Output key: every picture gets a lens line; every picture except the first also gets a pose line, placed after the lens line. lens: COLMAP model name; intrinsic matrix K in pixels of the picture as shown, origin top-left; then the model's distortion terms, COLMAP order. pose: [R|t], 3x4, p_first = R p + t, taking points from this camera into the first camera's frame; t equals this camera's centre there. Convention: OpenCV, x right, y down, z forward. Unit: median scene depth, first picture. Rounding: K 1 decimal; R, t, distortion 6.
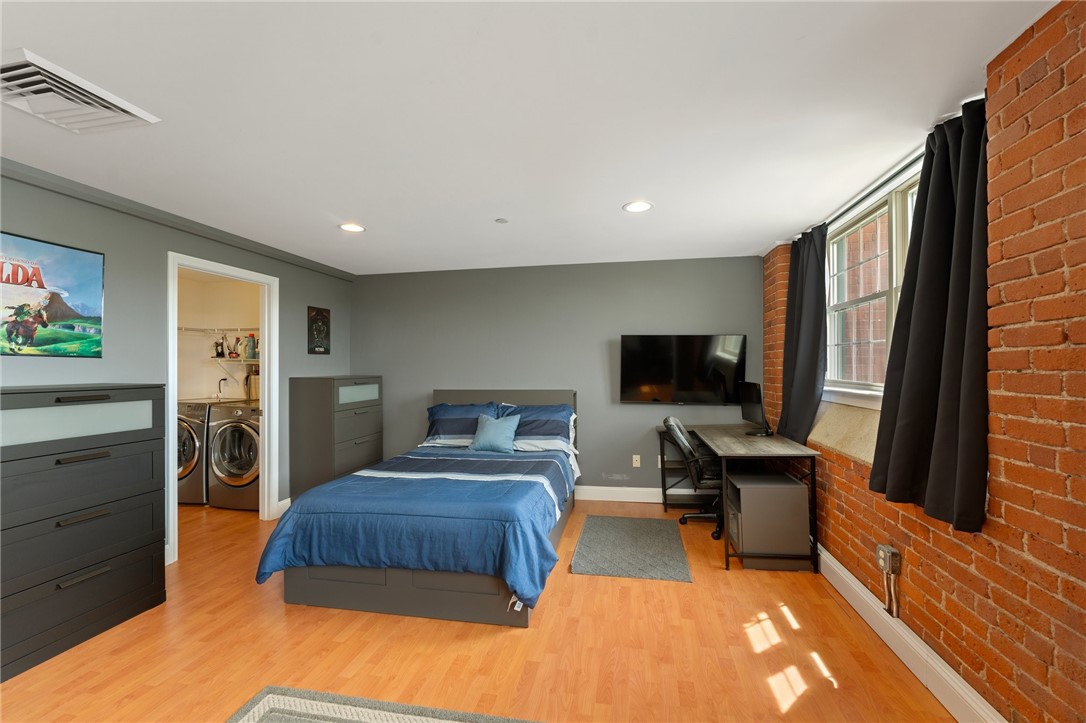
lens RADIAL K [[439.1, 0, 546.7], [0, 439.1, 367.6], [0, 0, 1]] dist [-0.000344, -0.000532]
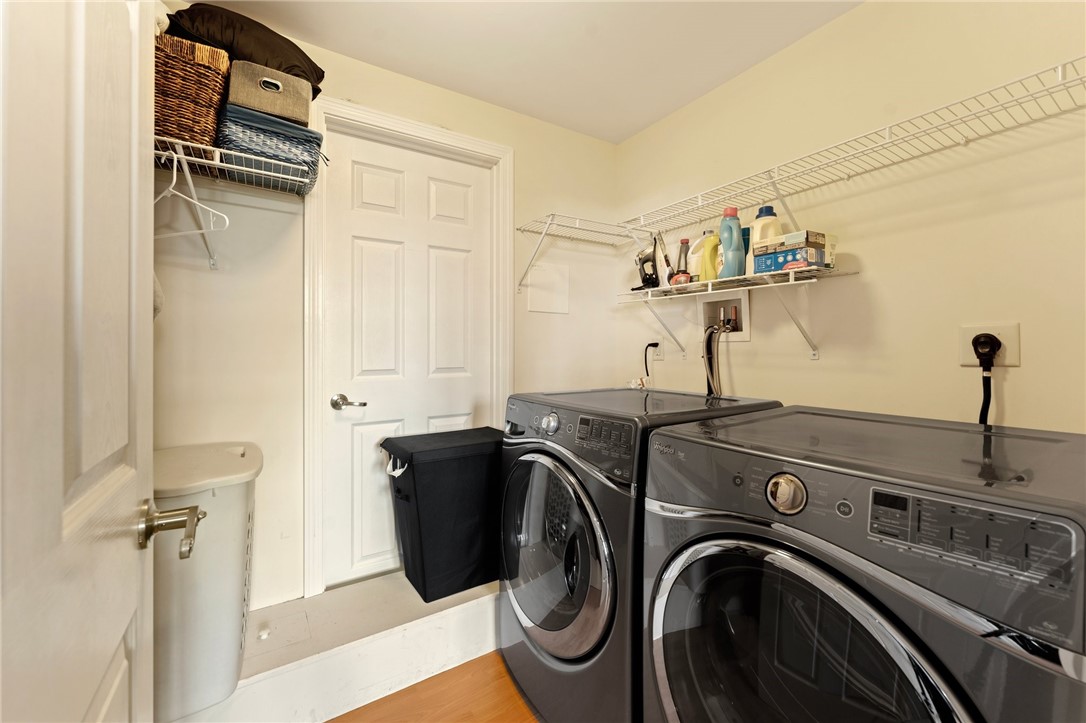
lens RADIAL K [[439.1, 0, 545.1], [0, 439.1, 355.9], [0, 0, 1]] dist [-0.000344, -0.000532]
pose [[0.692607, 0.011382, -0.721225, -0.514156], [-0.005135, 0.999928, 0.010848, 0.034889], [0.721296, -0.003810, 0.692616, 0.645017]]
